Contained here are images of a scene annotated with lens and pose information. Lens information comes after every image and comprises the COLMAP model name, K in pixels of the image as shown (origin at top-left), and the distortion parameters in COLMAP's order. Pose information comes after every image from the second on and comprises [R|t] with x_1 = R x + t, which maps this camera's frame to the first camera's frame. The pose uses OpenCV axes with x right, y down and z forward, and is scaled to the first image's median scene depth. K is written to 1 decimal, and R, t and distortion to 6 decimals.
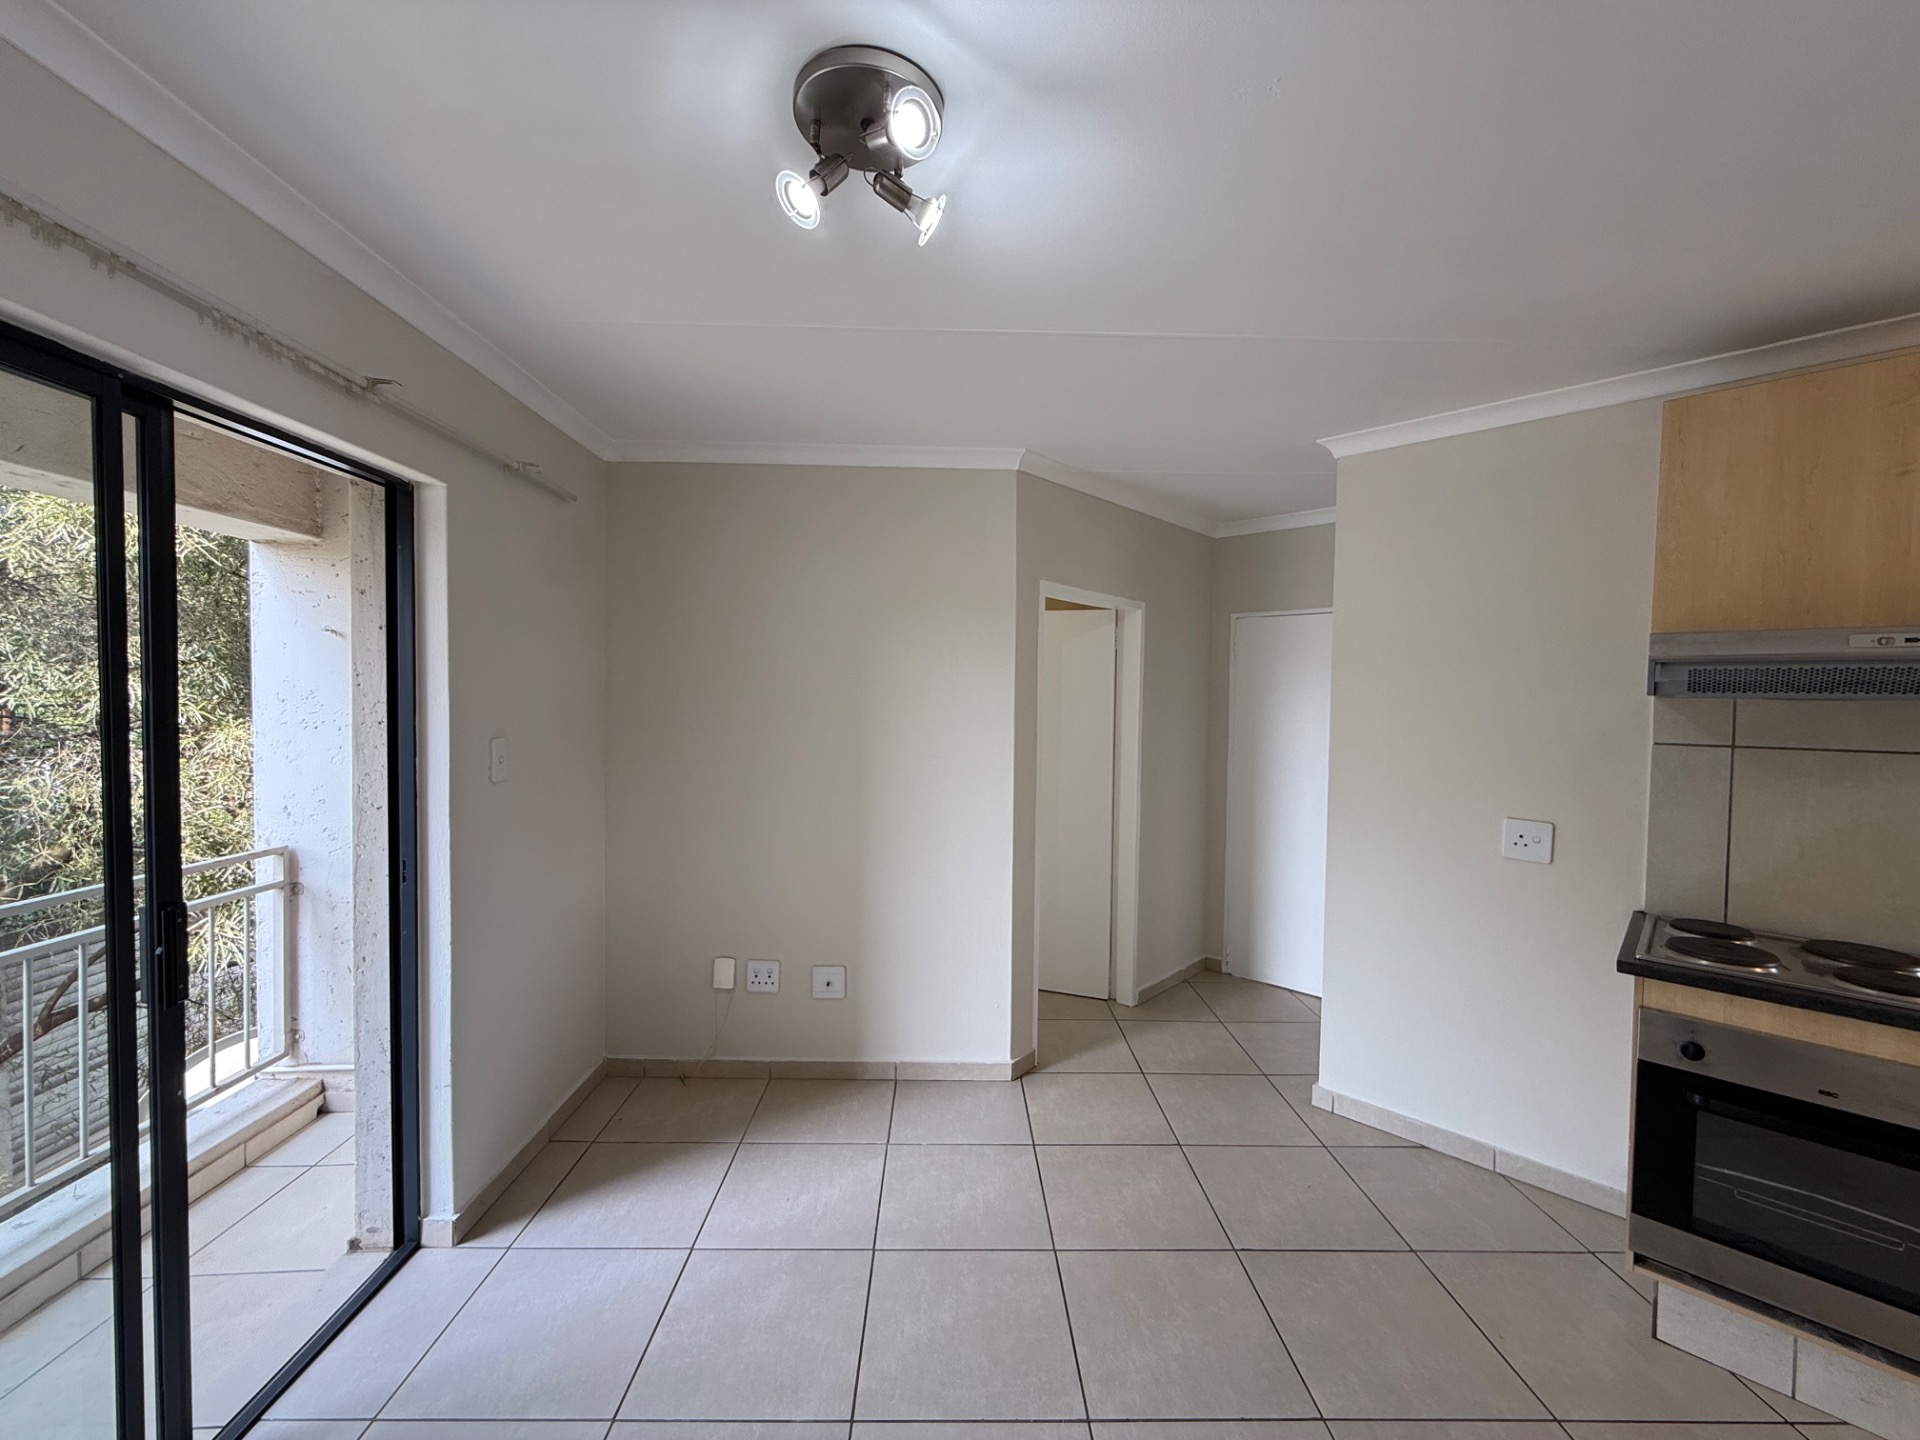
lens RADIAL K [[765.6, 0, 954.9], [0, 765.6, 724.1], [0, 0, 1]] dist [0.002263, 0.000142]
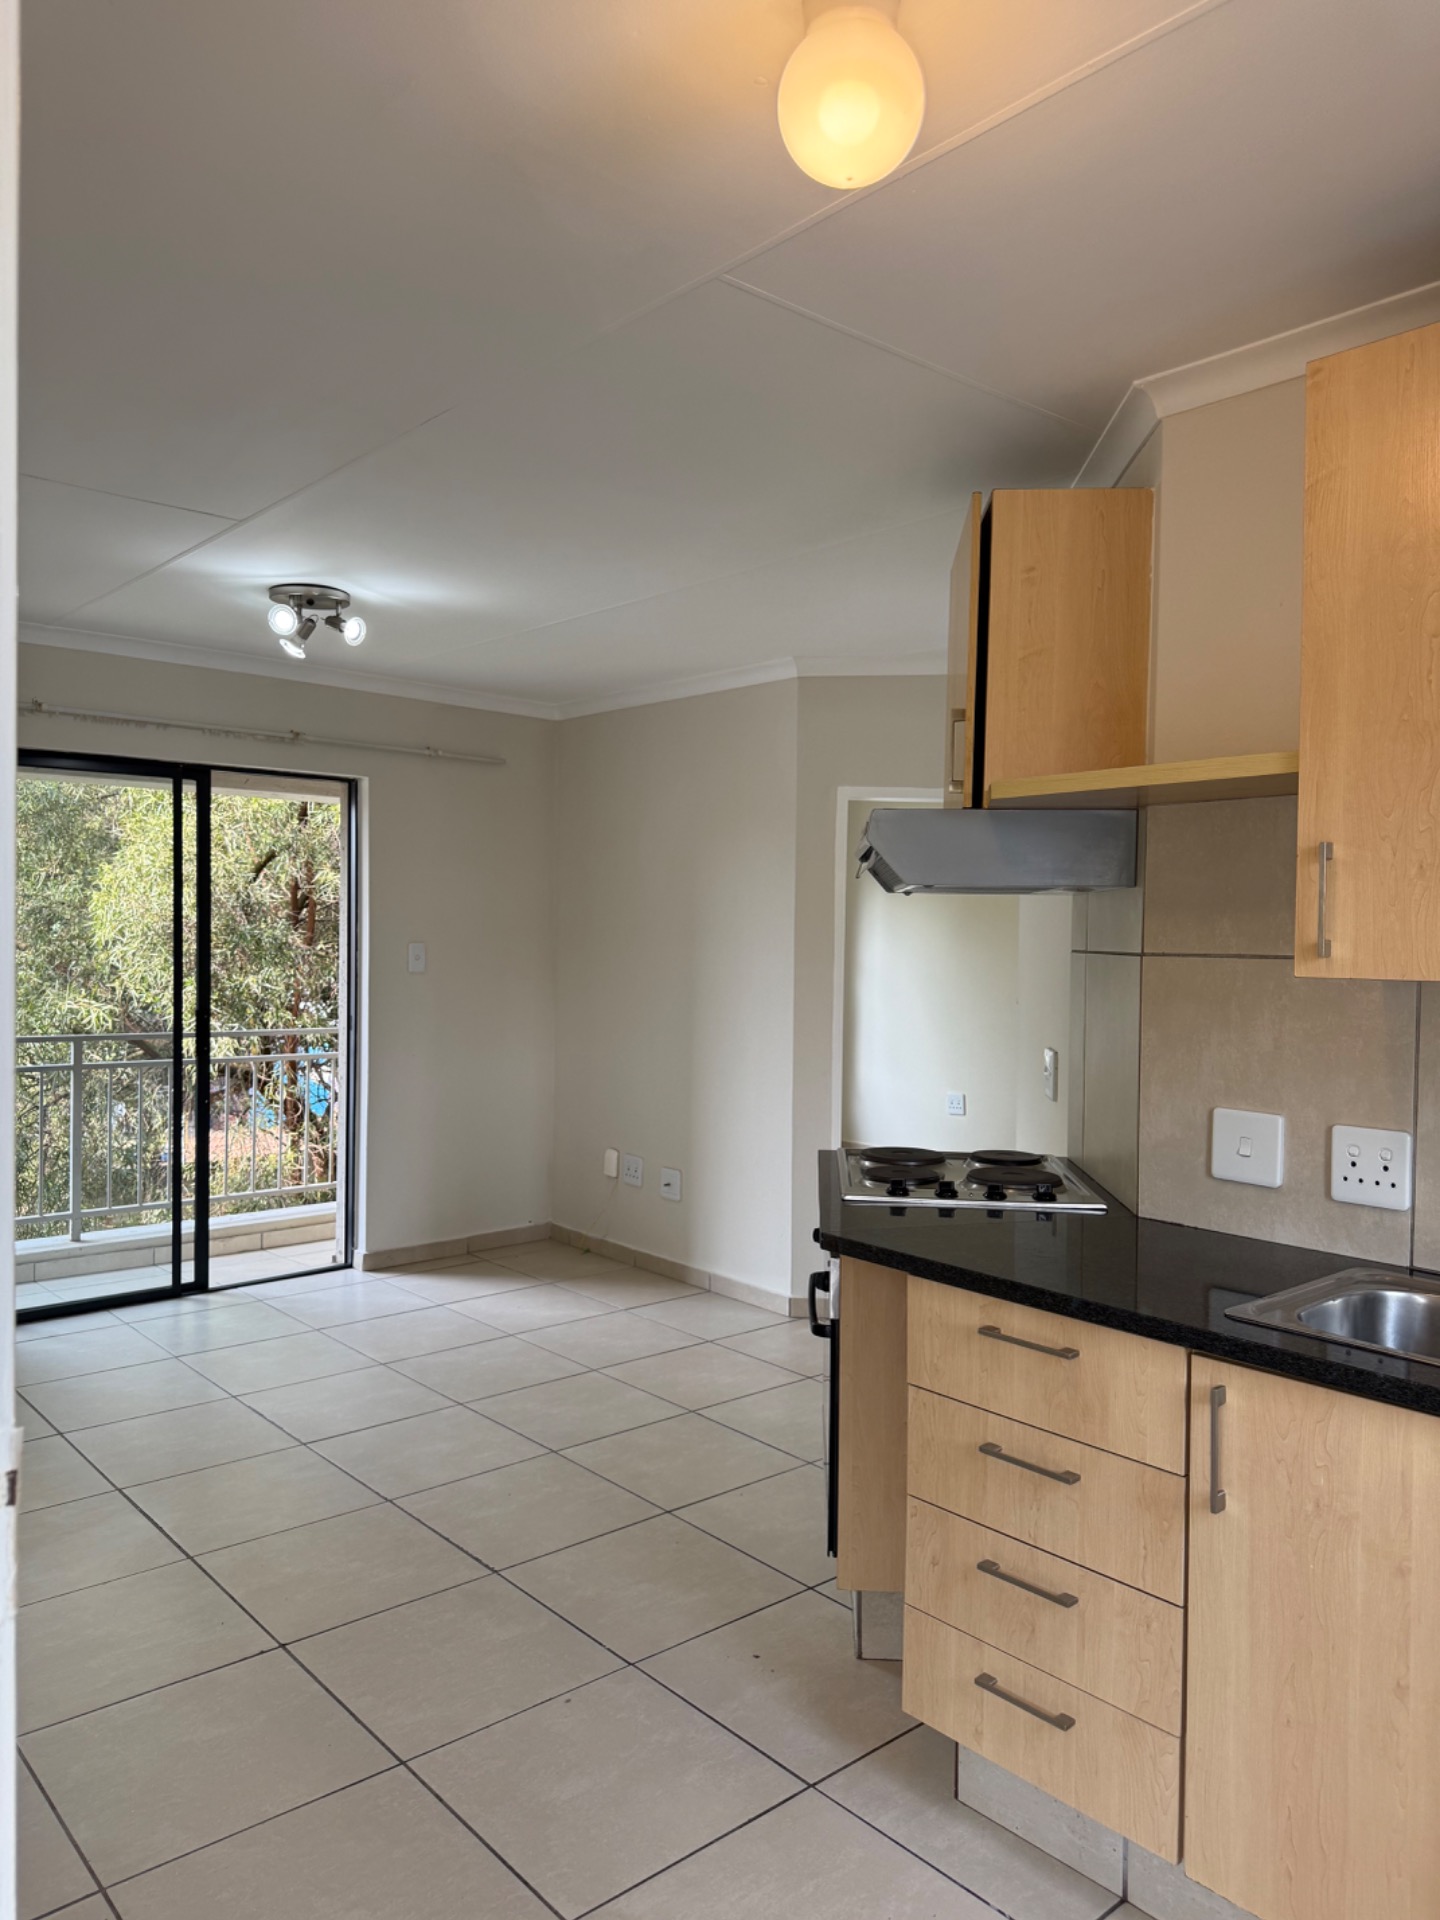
lens RADIAL K [[1363.3, 0, 720.0], [0, 1363.3, 960.0], [0, 0, 1]] dist [0.103108, -0.172885]
pose [[0.647104, 0.011655, -0.762313, 1.421746], [-0.029845, 0.999504, -0.010053, 0.049996], [0.761817, 0.029257, 0.647131, -0.189754]]
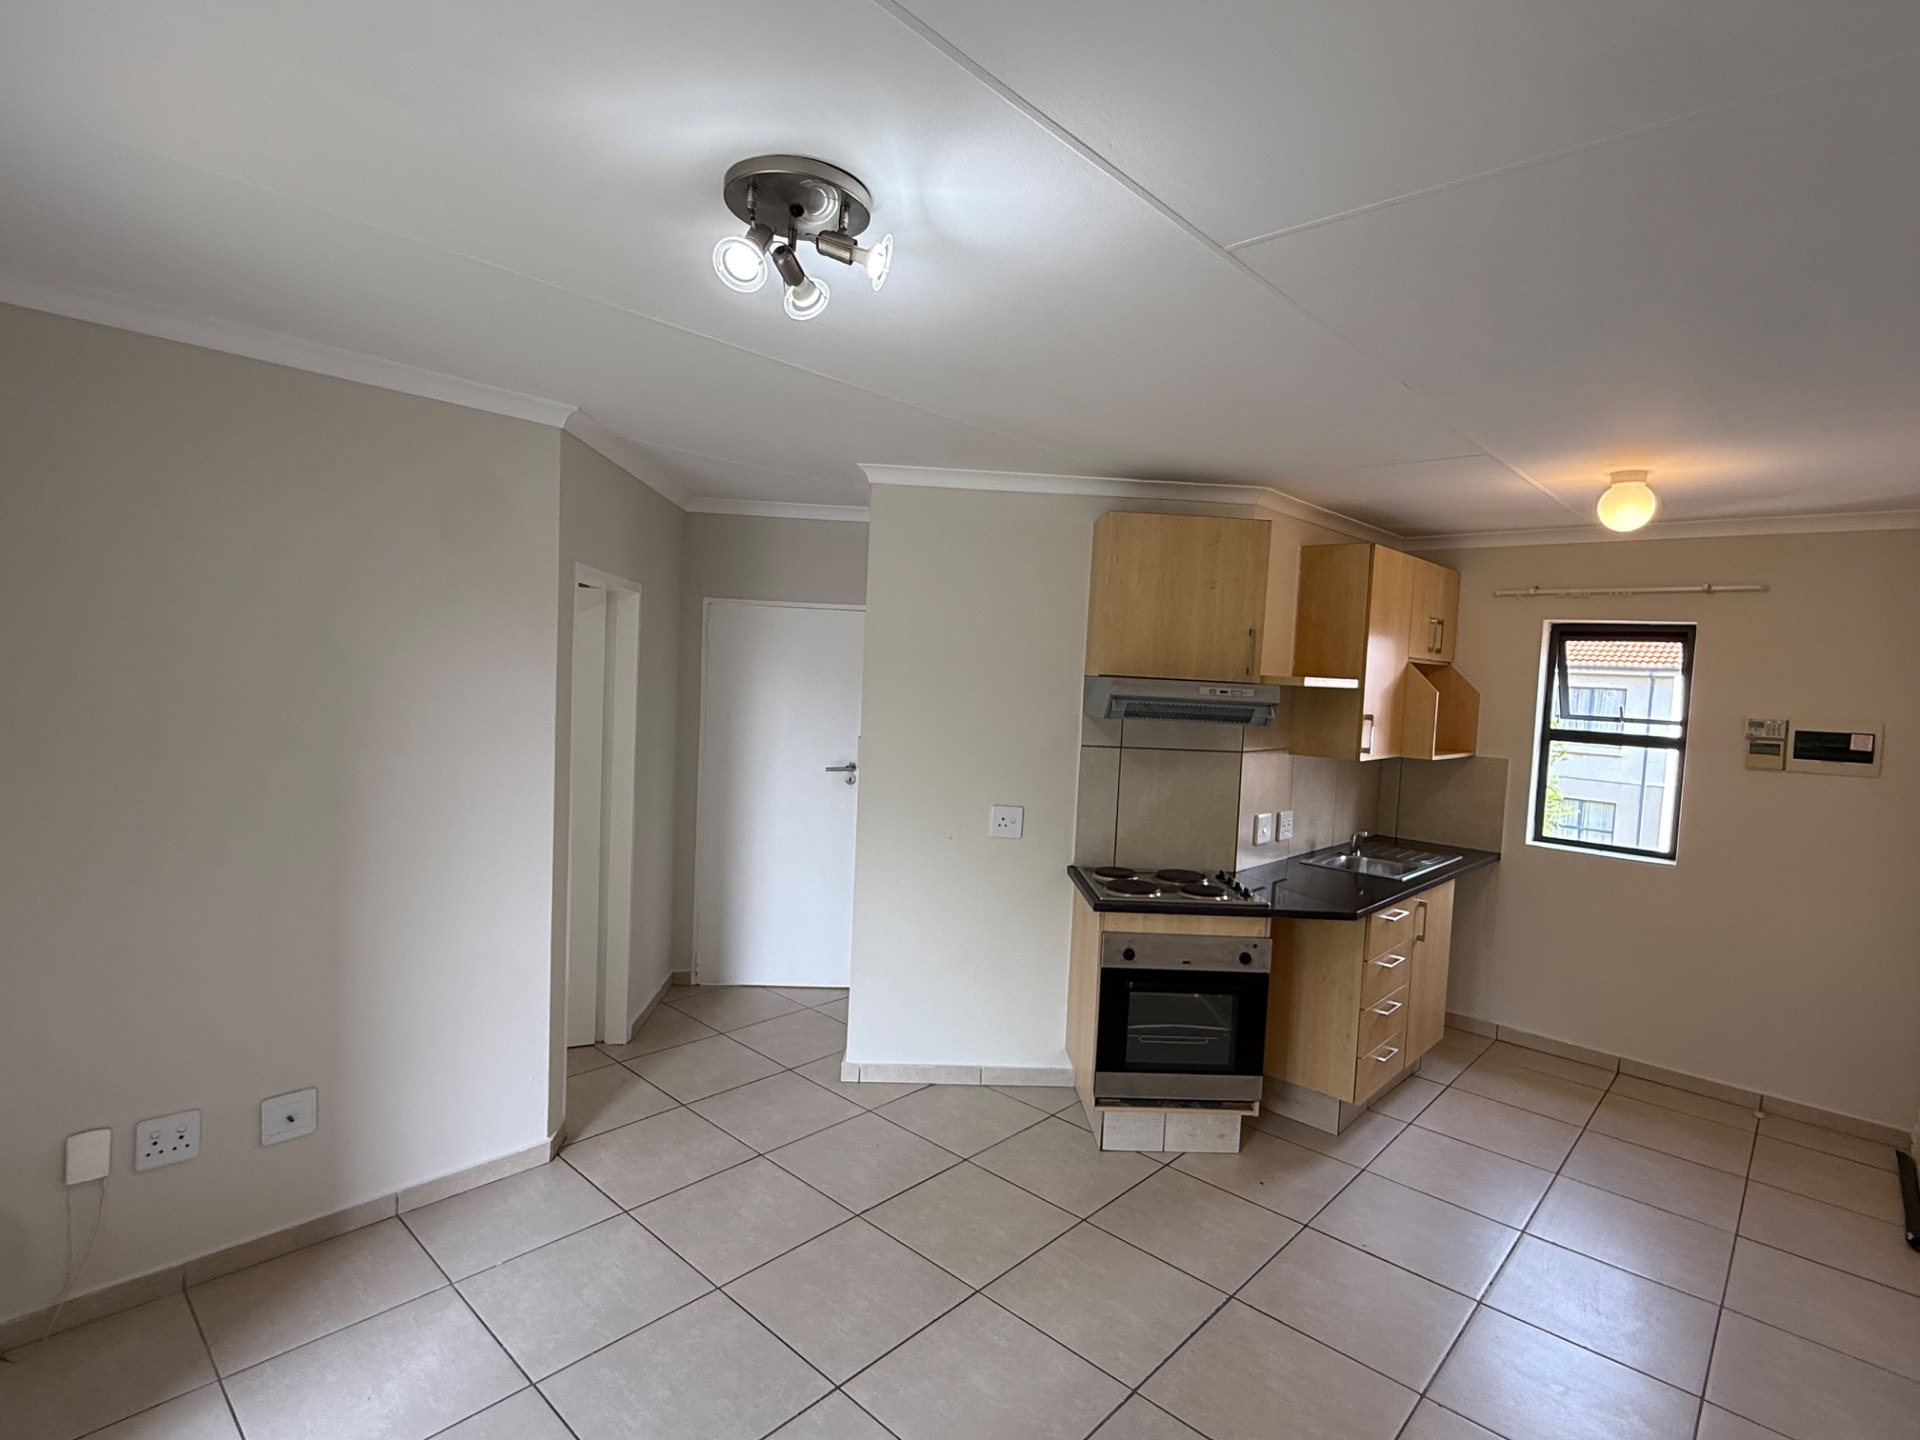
lens RADIAL K [[961.6, 0, 958.3], [0, 961.6, 727.0], [0, 0, 1]] dist [-0.002786, -0.000185]
pose [[0.685445, -0.027274, 0.727613, -0.404118], [-0.011654, 0.998759, 0.048416, -0.071115], [-0.728031, -0.041666, 0.684277, -0.026102]]
